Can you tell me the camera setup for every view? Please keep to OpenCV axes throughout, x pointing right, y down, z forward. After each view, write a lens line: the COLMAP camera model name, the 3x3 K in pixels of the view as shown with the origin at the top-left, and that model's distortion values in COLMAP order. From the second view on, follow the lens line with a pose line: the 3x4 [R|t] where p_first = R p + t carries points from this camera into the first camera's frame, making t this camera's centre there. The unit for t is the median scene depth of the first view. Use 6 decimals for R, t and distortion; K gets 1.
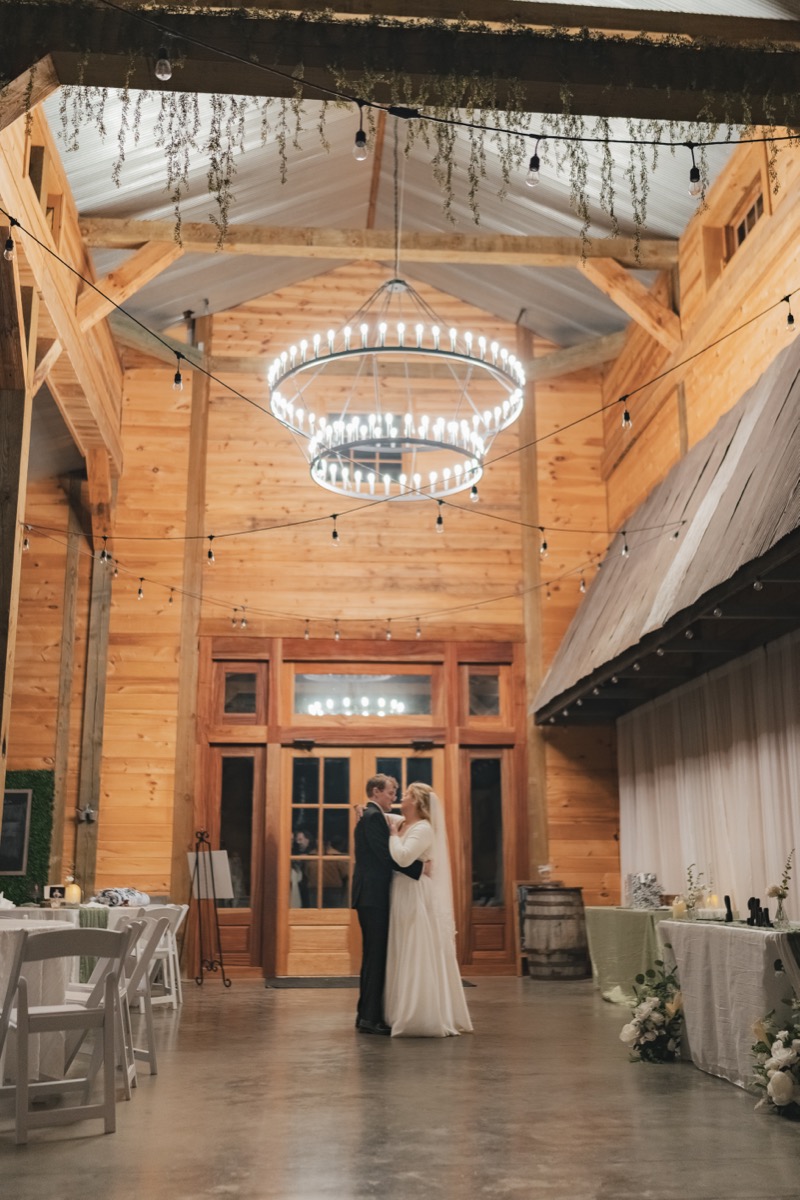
lens RADIAL K [[1188.7, 0, 400.0], [0, 1188.7, 600.0], [0, 0, 1]] dist [0.005949, -0.015574]
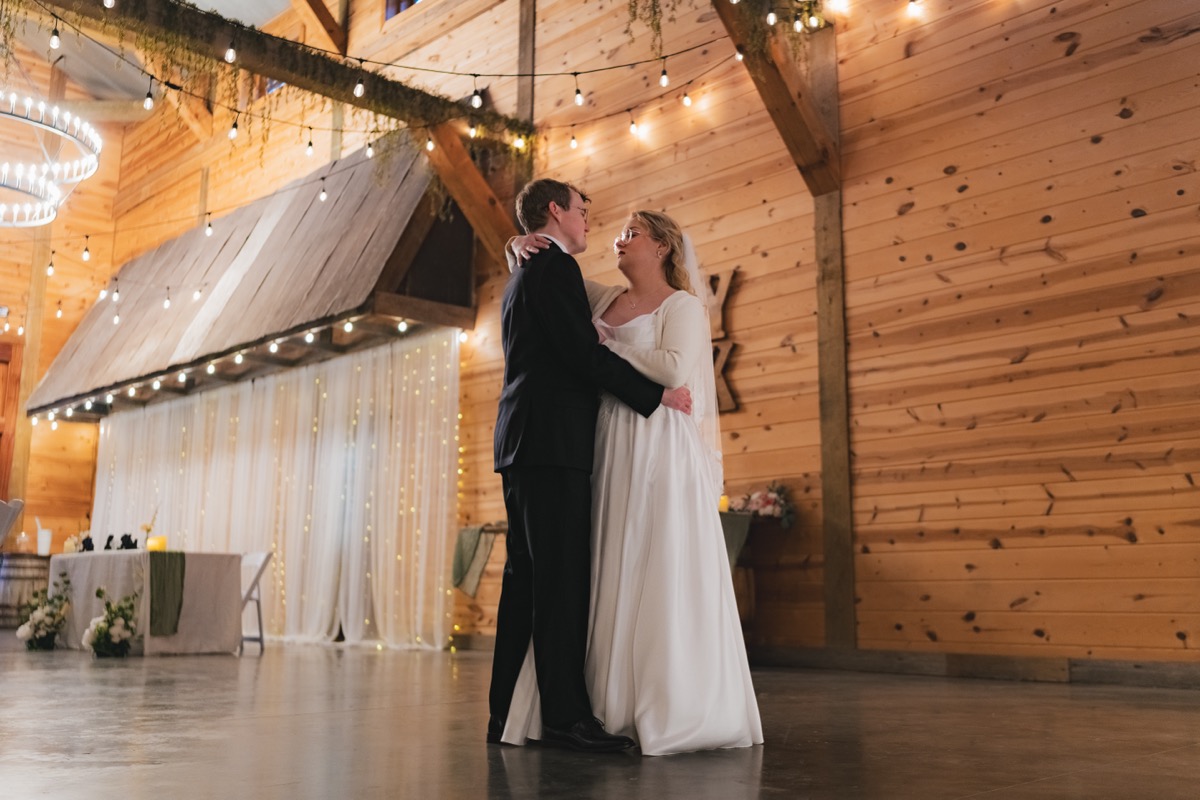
lens RADIAL K [[1169.2, 0, 622.6], [0, 1169.2, 376.7], [0, 0, 1]] dist [0.002605, -0.017168]
pose [[0.773021, 0.121215, 0.622692, -0.151497], [-0.151949, 0.988381, -0.003769, -0.019371], [-0.615913, -0.091704, 0.782458, -0.249491]]
